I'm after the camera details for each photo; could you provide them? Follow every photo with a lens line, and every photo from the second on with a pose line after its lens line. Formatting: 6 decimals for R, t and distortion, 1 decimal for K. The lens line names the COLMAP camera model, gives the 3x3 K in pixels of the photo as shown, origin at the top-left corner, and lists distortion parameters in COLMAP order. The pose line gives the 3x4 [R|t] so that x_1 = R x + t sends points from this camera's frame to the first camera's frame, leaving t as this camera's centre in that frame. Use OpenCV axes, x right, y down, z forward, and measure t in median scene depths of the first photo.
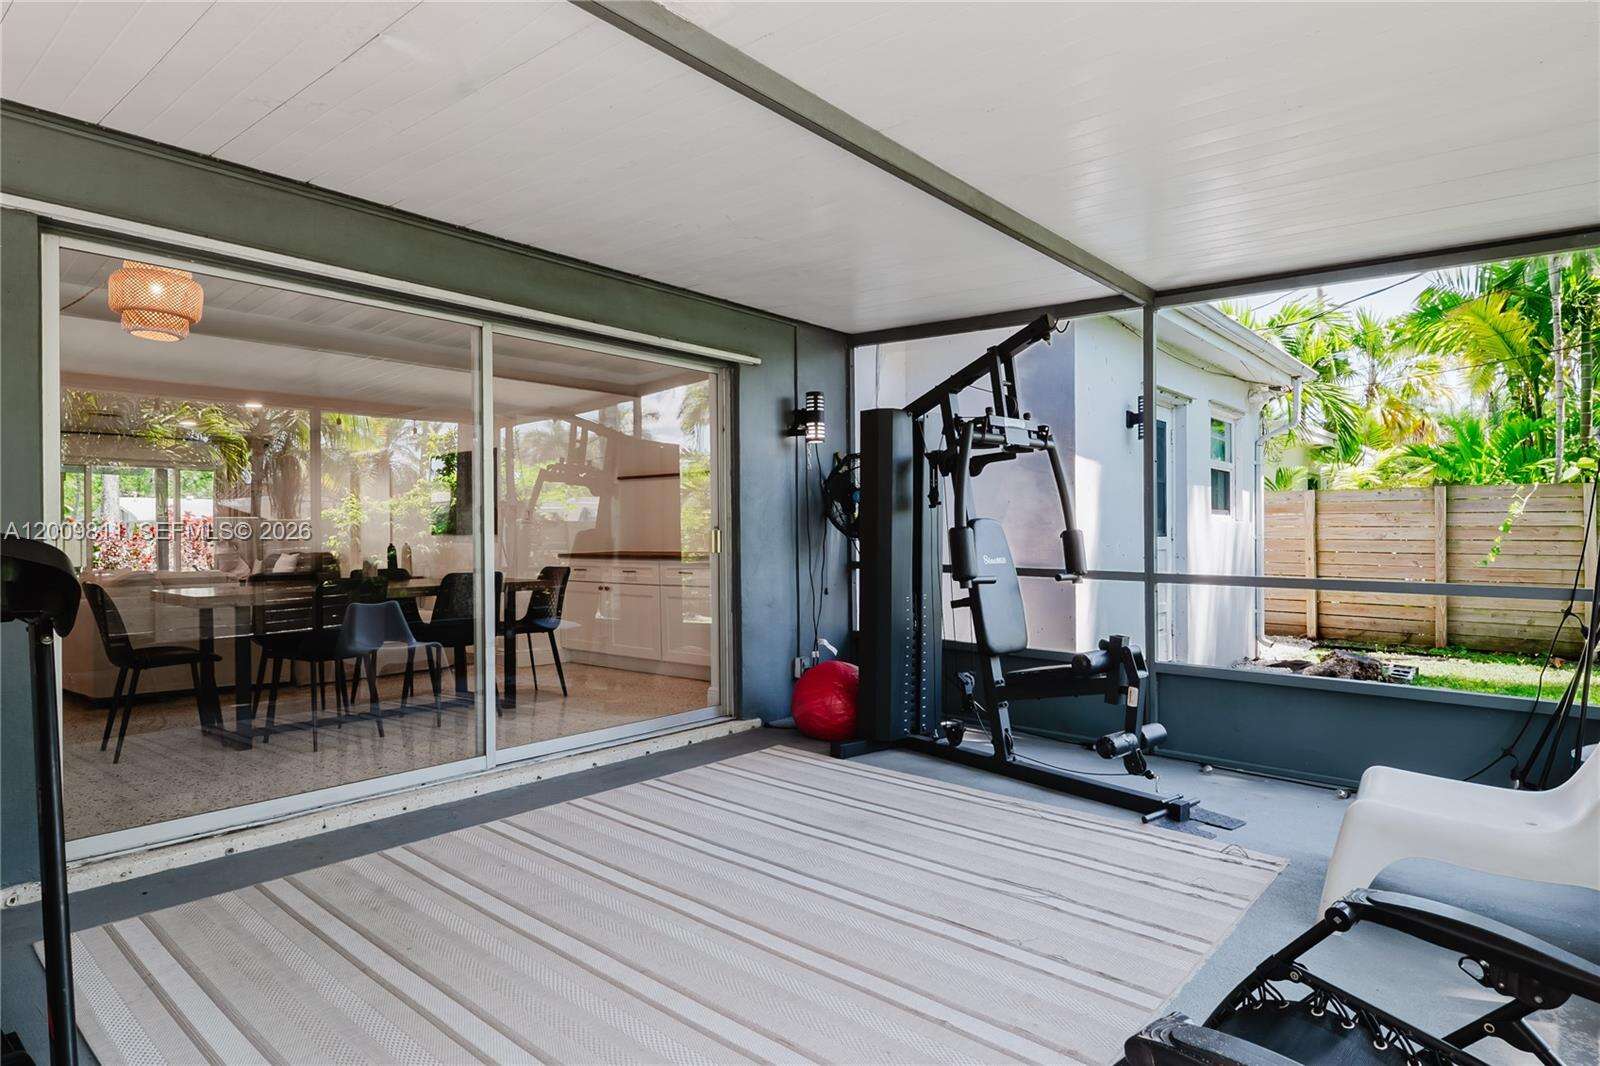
lens RADIAL K [[890.1, 0, 800.0], [0, 890.1, 533.0], [0, 0, 1]] dist [-0.003108, -0.000277]
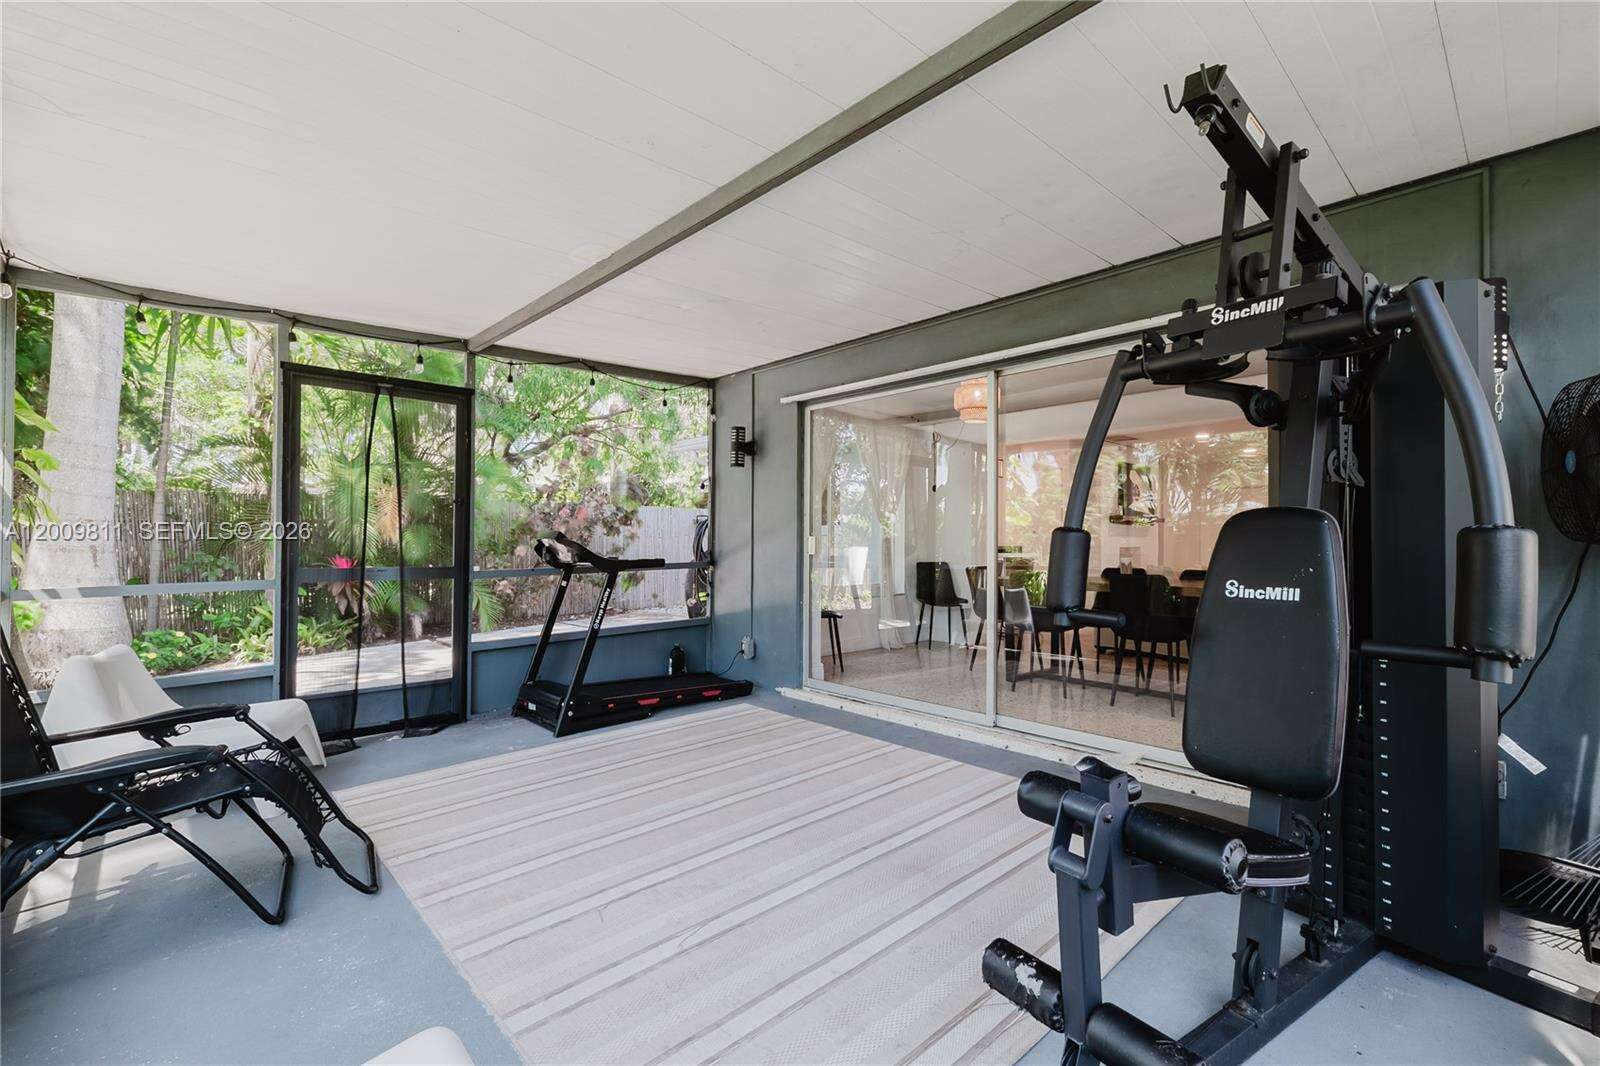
lens RADIAL K [[689.8, 0, 762.3], [0, 689.8, 537.6], [0, 0, 1]] dist [0.001264, 0.000145]
pose [[-0.131394, -0.003314, -0.991325, 0.905205], [0.006171, 0.999972, -0.004161, 0.000139], [0.991311, -0.006664, -0.131370, 1.108354]]
